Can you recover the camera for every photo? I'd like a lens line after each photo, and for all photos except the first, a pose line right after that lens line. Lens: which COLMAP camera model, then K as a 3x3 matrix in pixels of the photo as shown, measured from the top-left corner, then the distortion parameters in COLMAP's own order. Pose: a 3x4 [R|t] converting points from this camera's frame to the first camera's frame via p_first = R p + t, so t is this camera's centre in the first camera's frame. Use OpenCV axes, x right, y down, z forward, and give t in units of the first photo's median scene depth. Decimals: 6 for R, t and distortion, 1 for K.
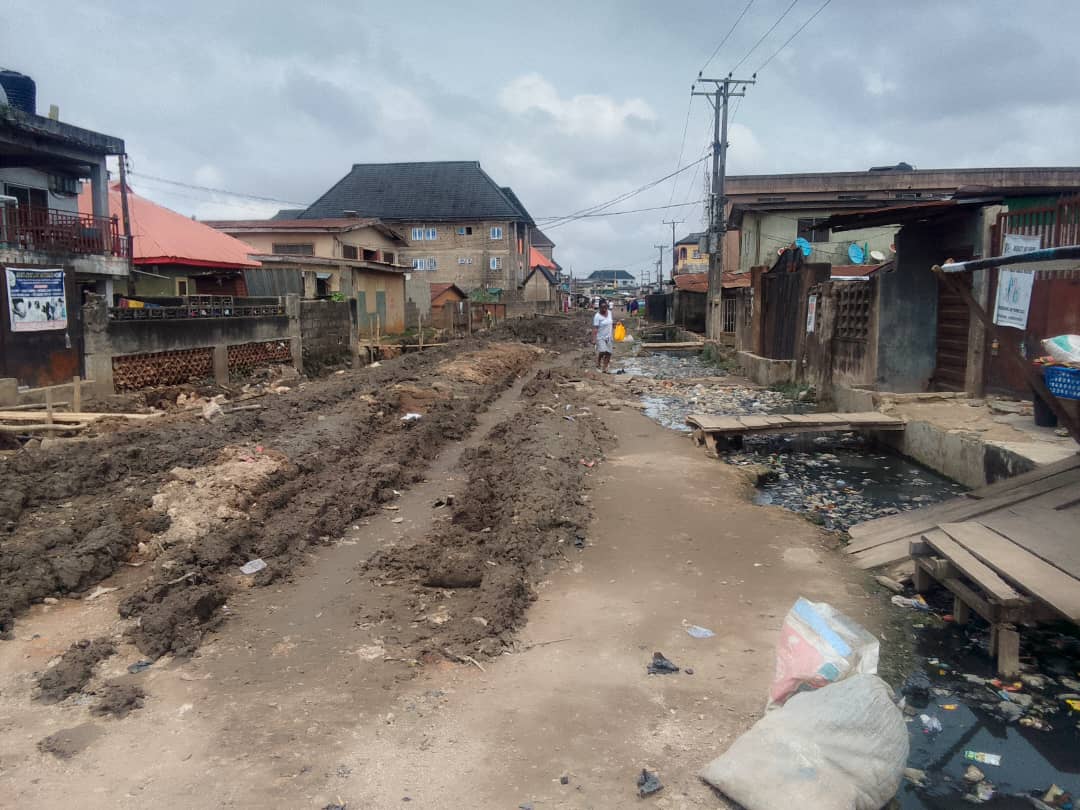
lens RADIAL K [[871.1, 0, 540.2], [0, 871.1, 410.8], [0, 0, 1]] dist [0.113465, -0.169065]
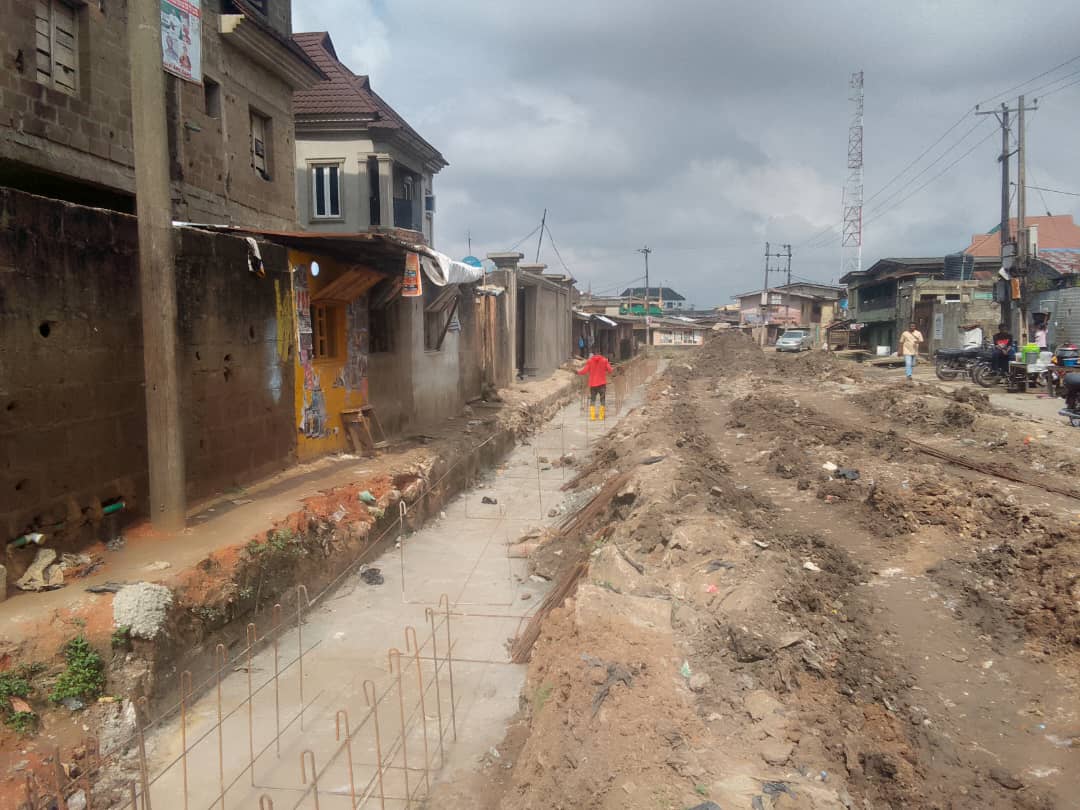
lens RADIAL K [[871.1, 0, 540.2], [0, 871.1, 410.8], [0, 0, 1]] dist [0.113465, -0.169065]
pose [[0.999287, 0.001381, -0.037740, 0.103158], [-0.002633, 0.999448, -0.033131, -0.207908], [0.037673, 0.033207, 0.998738, 1.618969]]
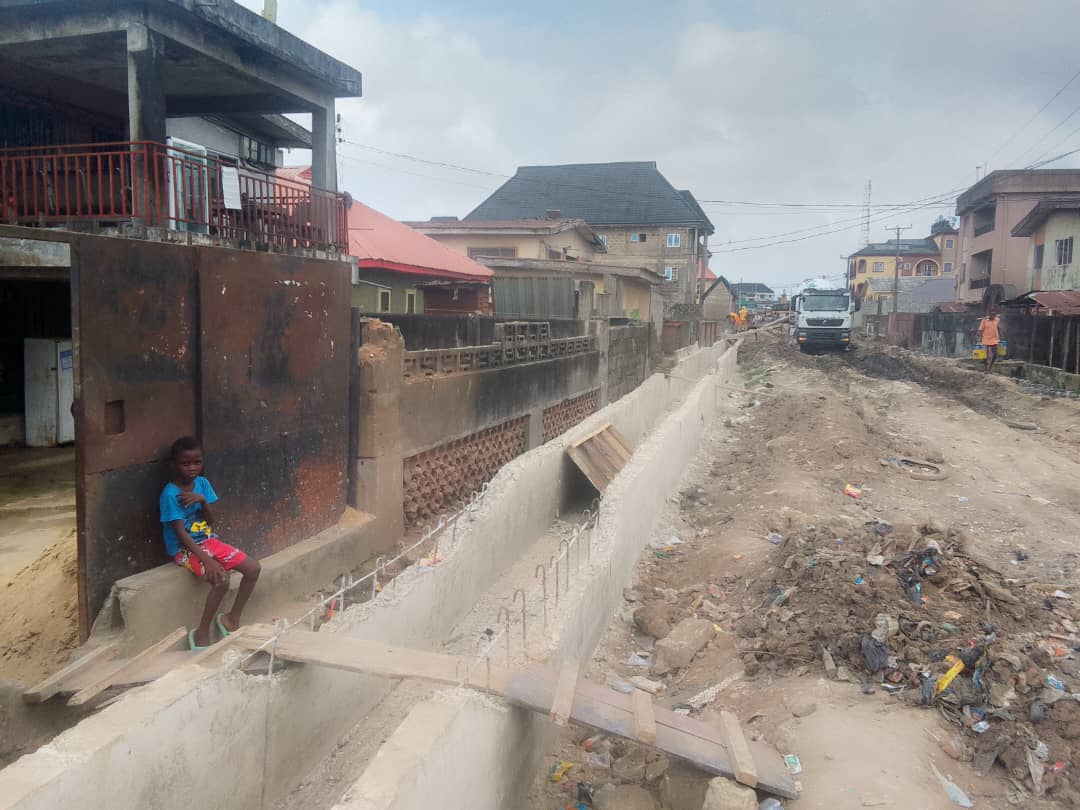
lens RADIAL K [[871.1, 0, 540.2], [0, 871.1, 410.8], [0, 0, 1]] dist [0.113465, -0.169065]
pose [[0.990382, 0.036976, -0.133325, -0.062390], [-0.038656, 0.999202, -0.010038, -0.014990], [0.132847, 0.015095, 0.991022, 0.097662]]
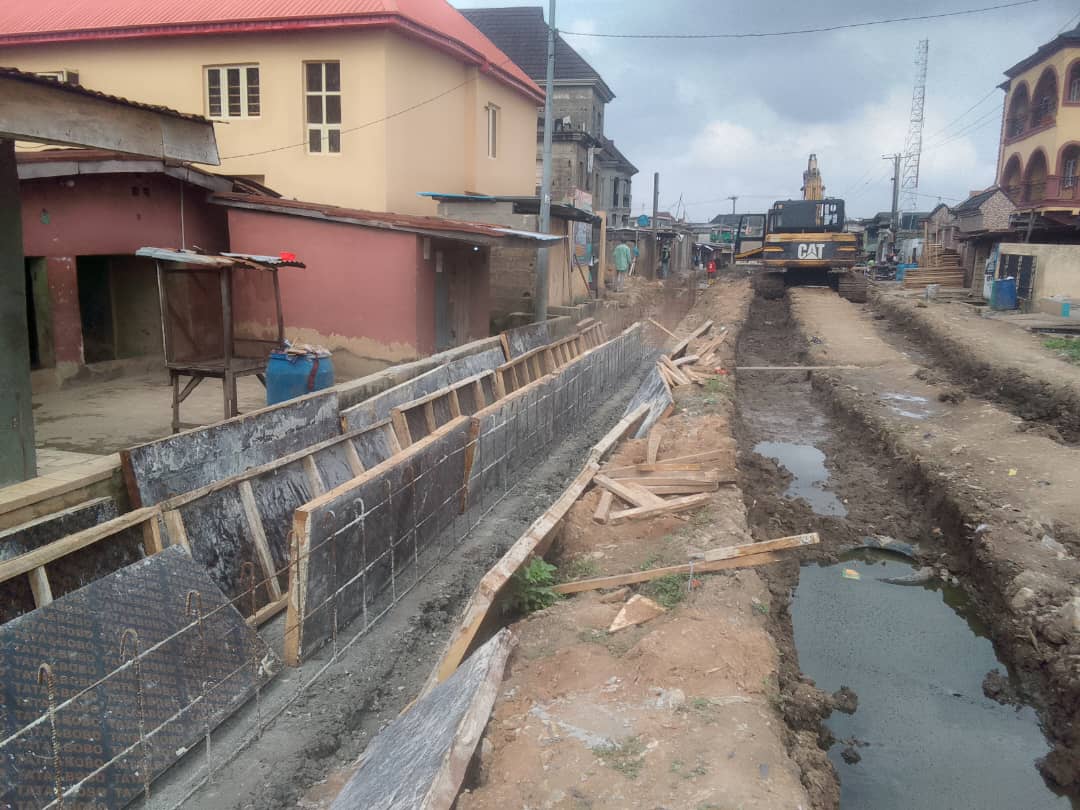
lens RADIAL K [[871.1, 0, 540.2], [0, 871.1, 410.8], [0, 0, 1]] dist [0.113465, -0.169065]
pose [[0.990920, 0.046551, -0.126138, 0.074434], [-0.039697, 0.997624, 0.056315, -0.152919], [0.128459, -0.050796, 0.990413, 1.199490]]
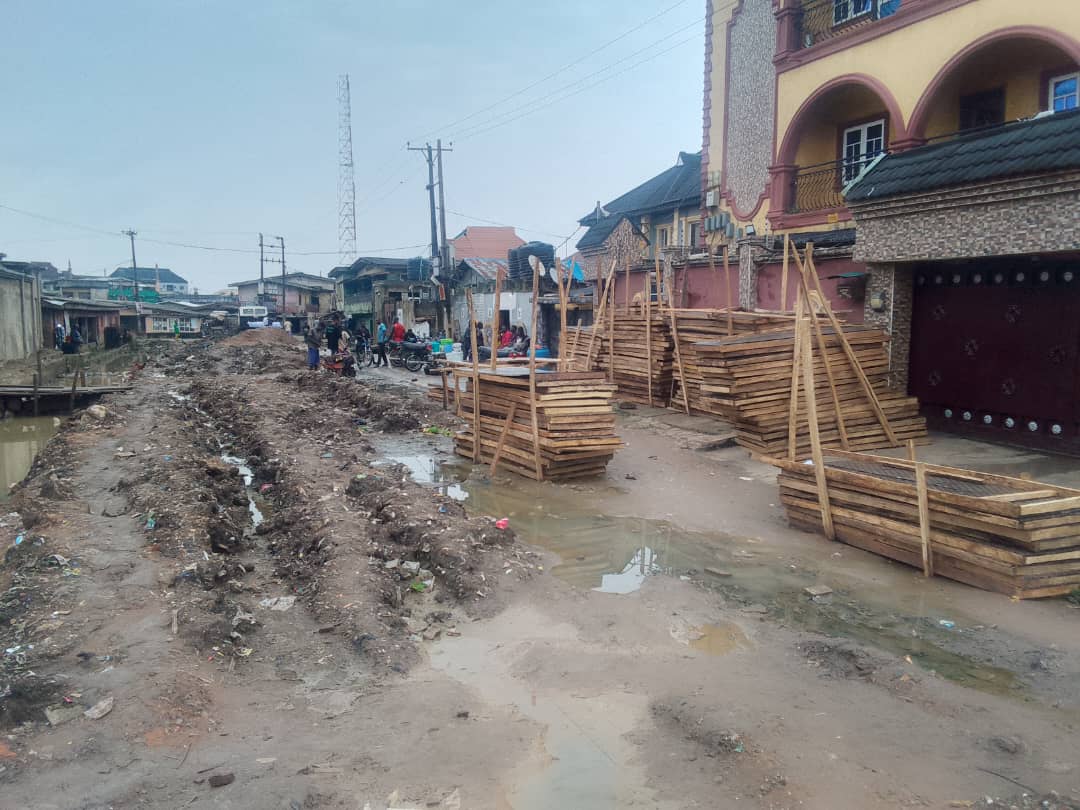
lens RADIAL K [[871.1, 0, 540.2], [0, 871.1, 410.8], [0, 0, 1]] dist [0.113465, -0.169065]
pose [[0.877653, -0.045665, 0.477117, 0.106588], [0.053736, 0.998550, -0.003276, -0.204441], [-0.476275, 0.028513, 0.878834, 1.568875]]
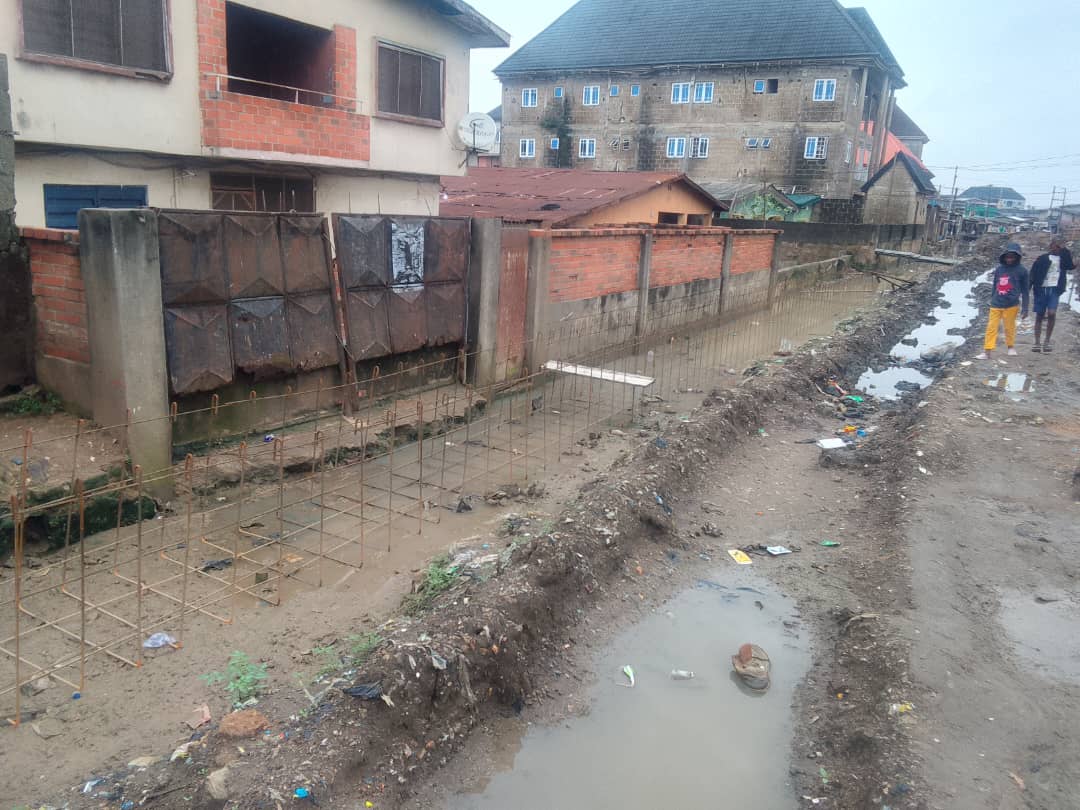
lens RADIAL K [[871.1, 0, 540.2], [0, 871.1, 410.8], [0, 0, 1]] dist [0.113465, -0.169065]
pose [[0.930398, 0.136291, -0.340271, -0.000952], [-0.102172, 0.987940, 0.116340, -0.057683], [0.352023, -0.073477, 0.933103, 0.441128]]
